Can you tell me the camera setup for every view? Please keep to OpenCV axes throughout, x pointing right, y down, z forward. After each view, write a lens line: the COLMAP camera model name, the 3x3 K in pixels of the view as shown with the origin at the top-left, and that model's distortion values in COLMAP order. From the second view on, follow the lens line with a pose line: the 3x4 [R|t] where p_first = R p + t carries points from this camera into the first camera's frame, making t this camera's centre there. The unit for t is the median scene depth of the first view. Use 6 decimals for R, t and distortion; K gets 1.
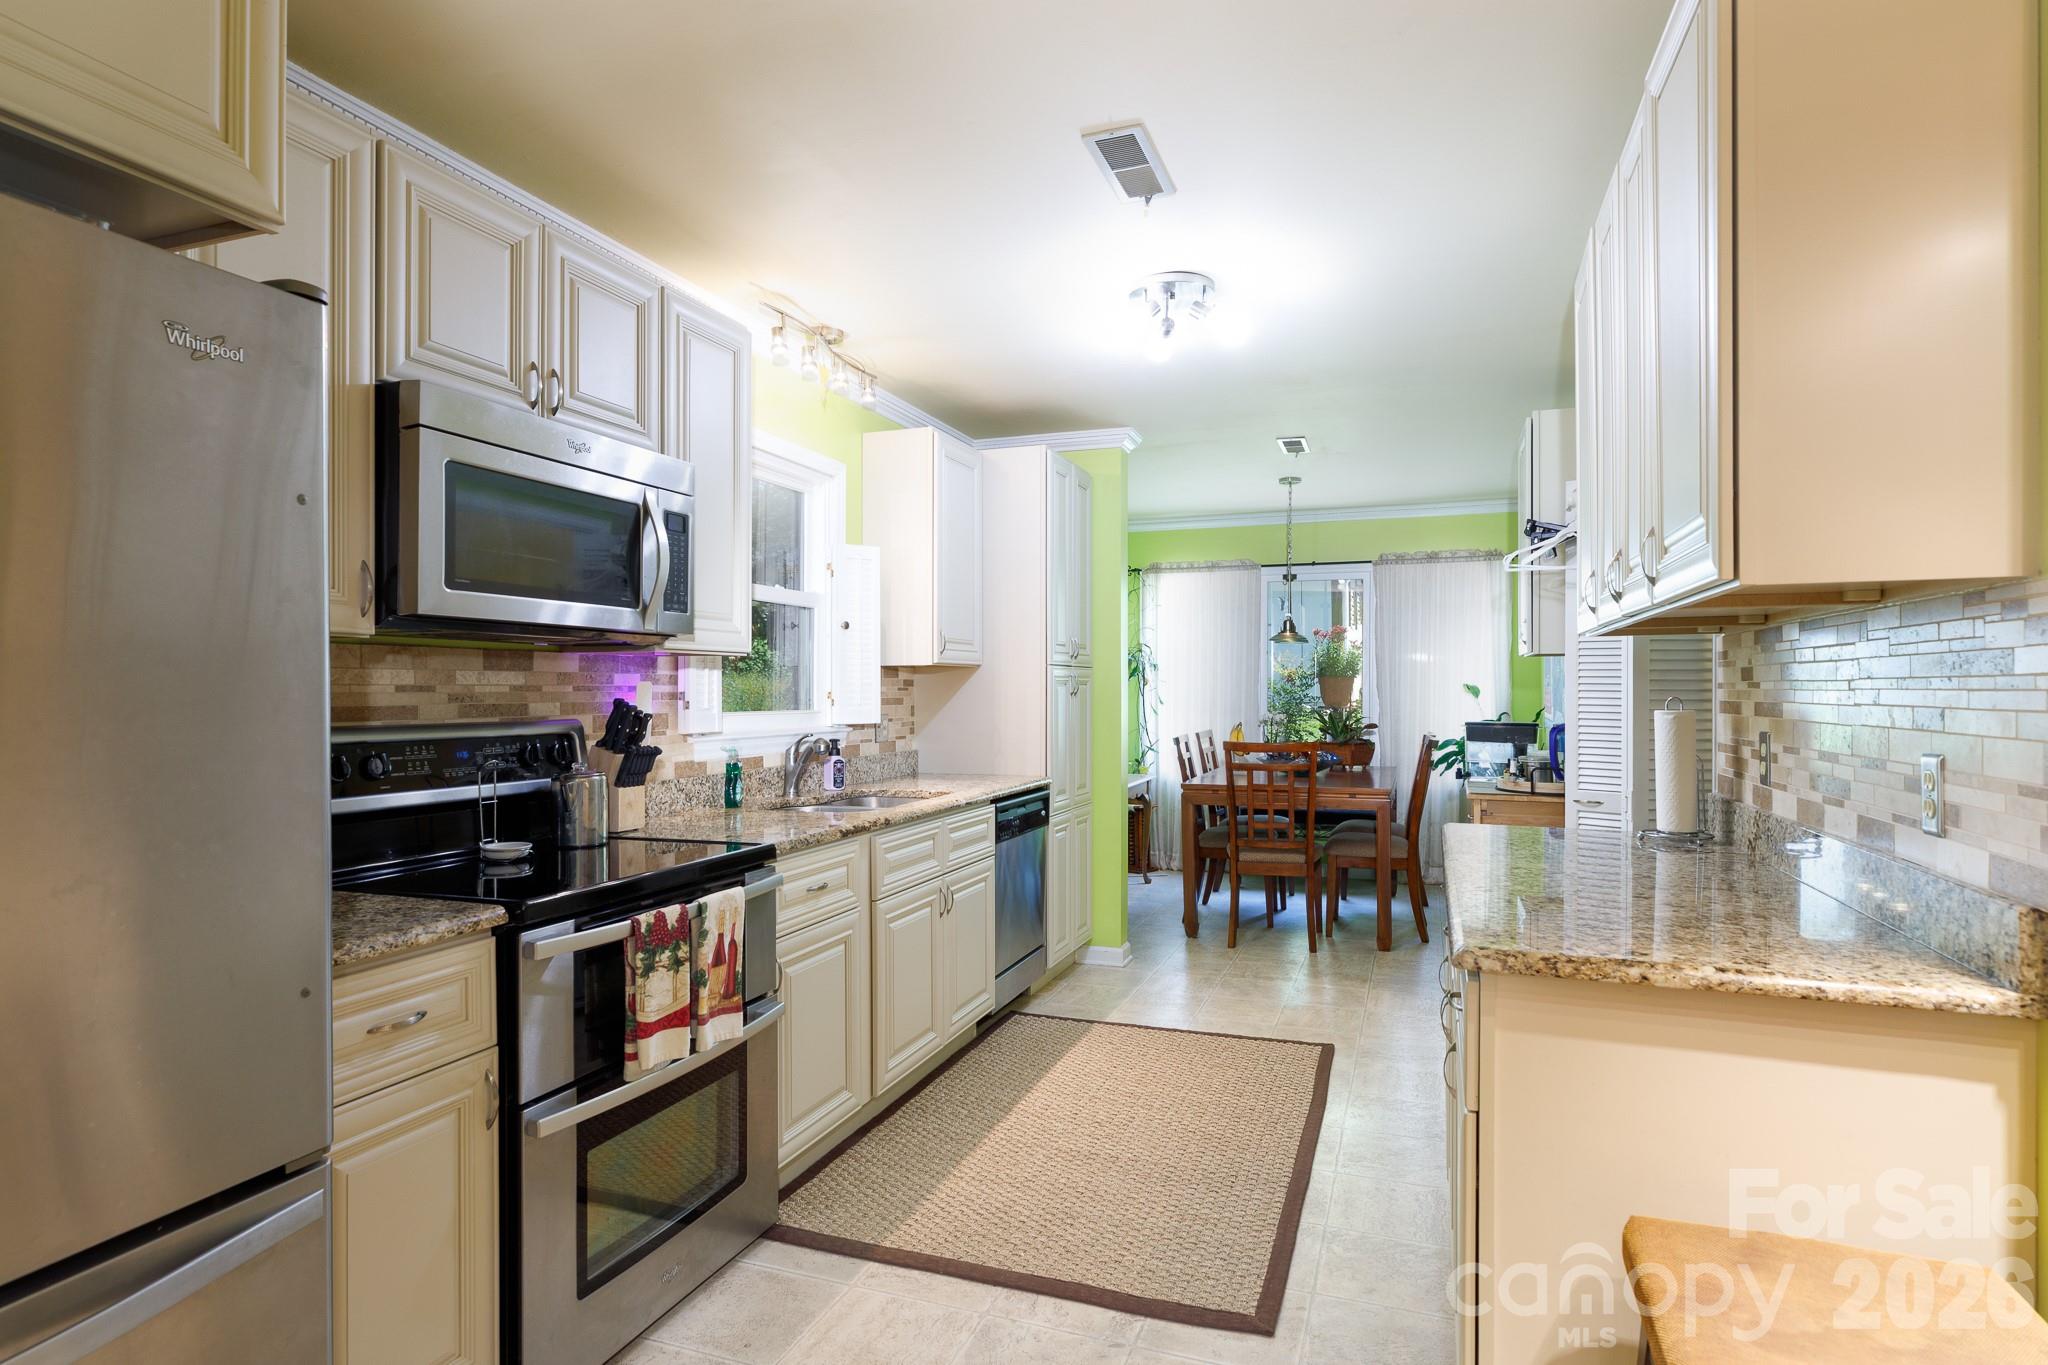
lens RADIAL K [[1064.0, 0, 1023.2], [0, 1064.0, 681.1], [0, 0, 1]] dist [0.000799, 0.000043]
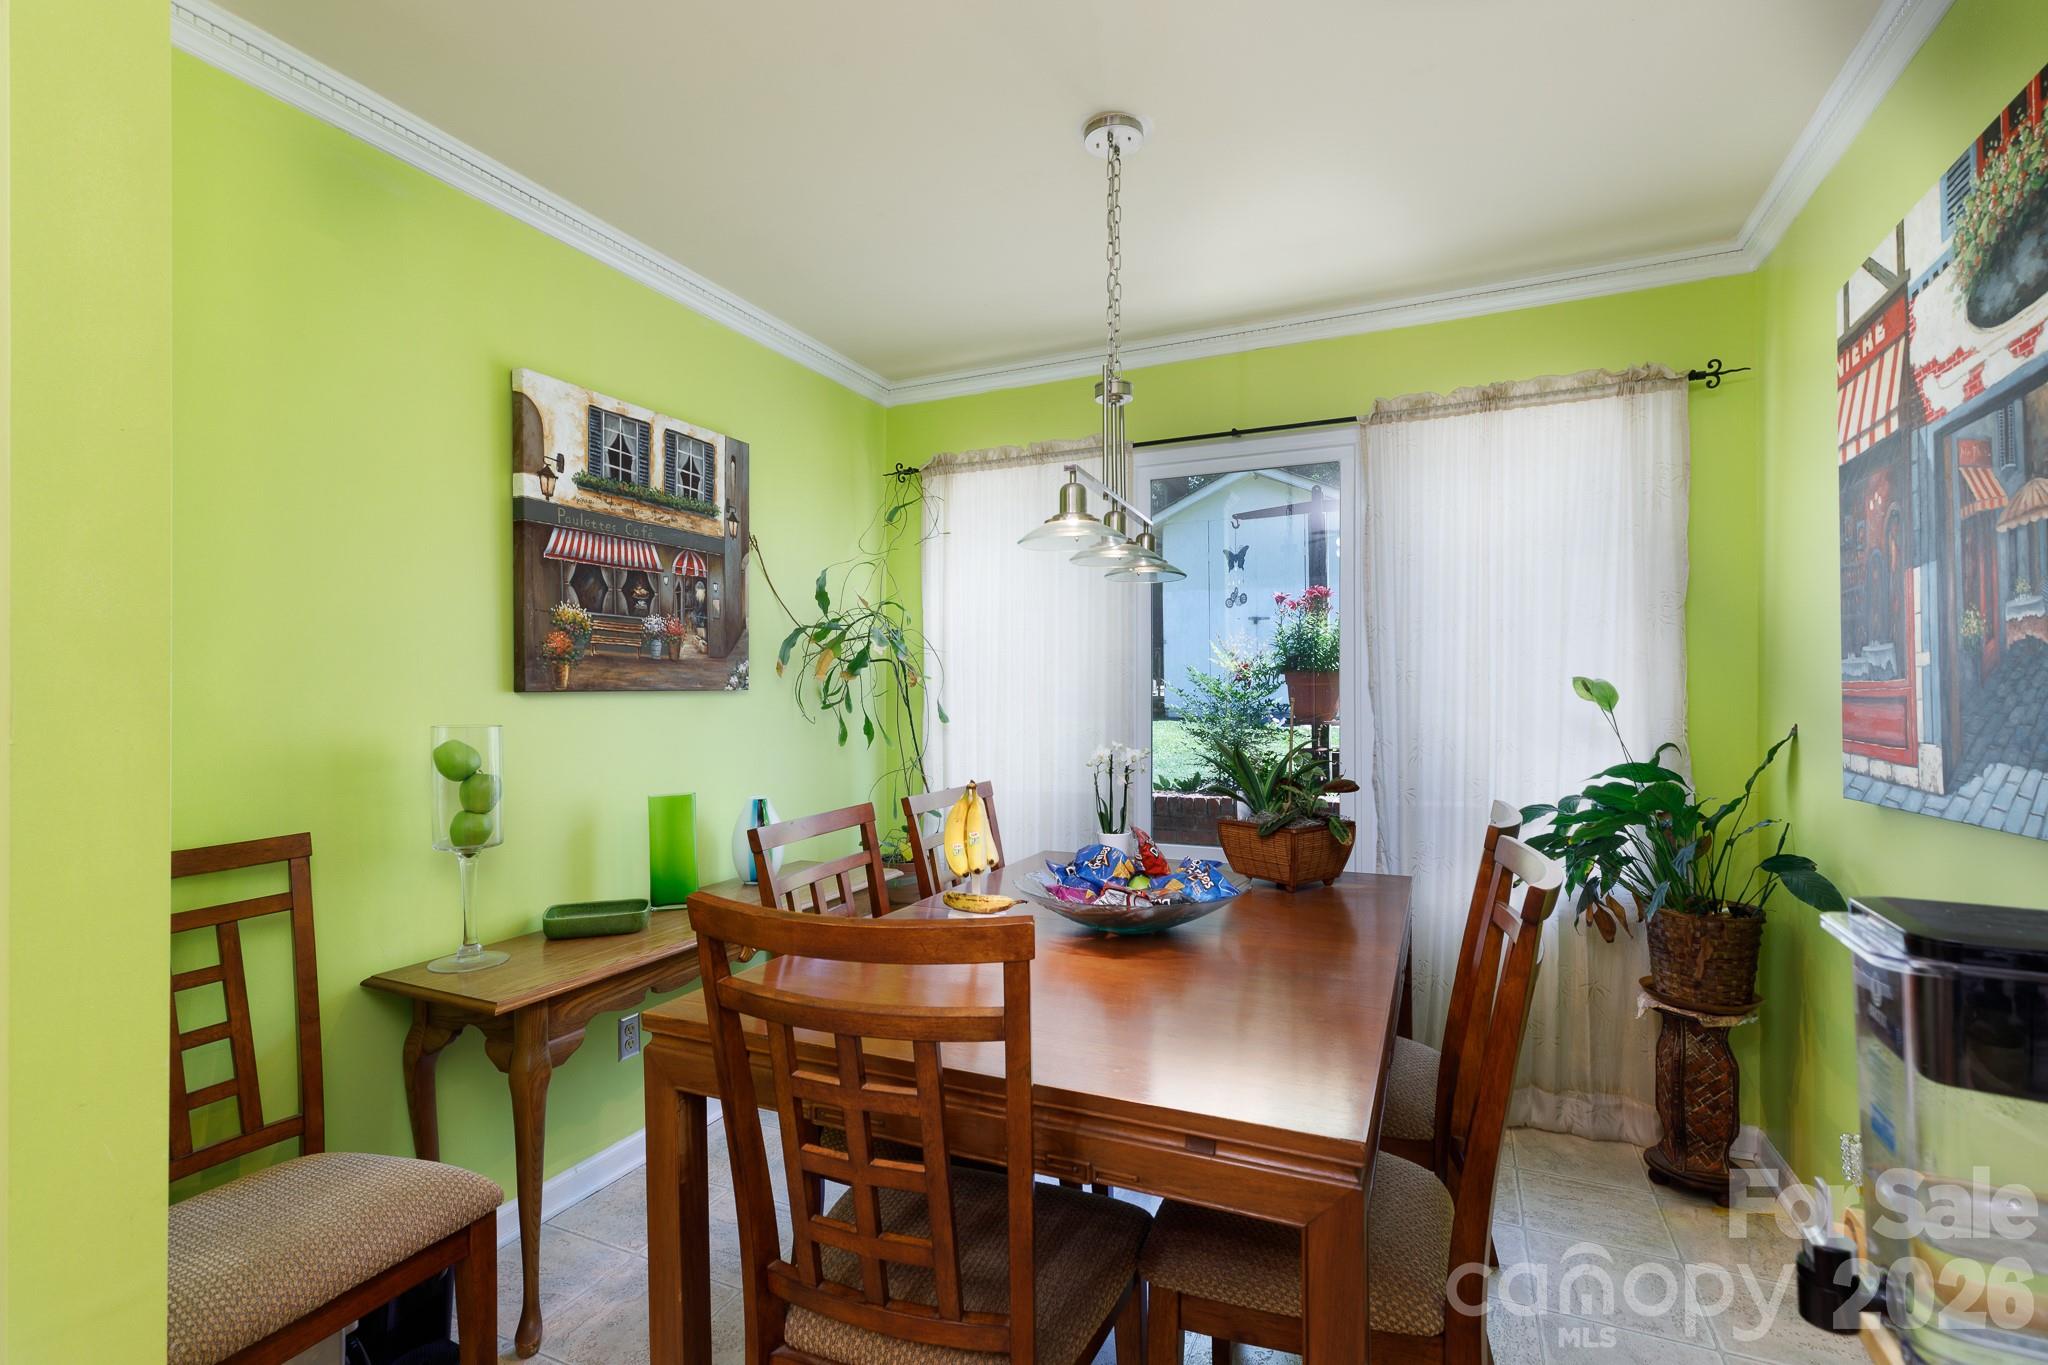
lens RADIAL K [[908.3, 0, 1030.7], [0, 908.3, 690.7], [0, 0, 1]] dist [-0.002669, -0.001100]
pose [[0.997507, -0.004165, -0.070440, 0.200390], [0.004366, 0.999987, 0.002711, 0.005240], [0.070427, -0.003012, 0.997512, 0.559028]]
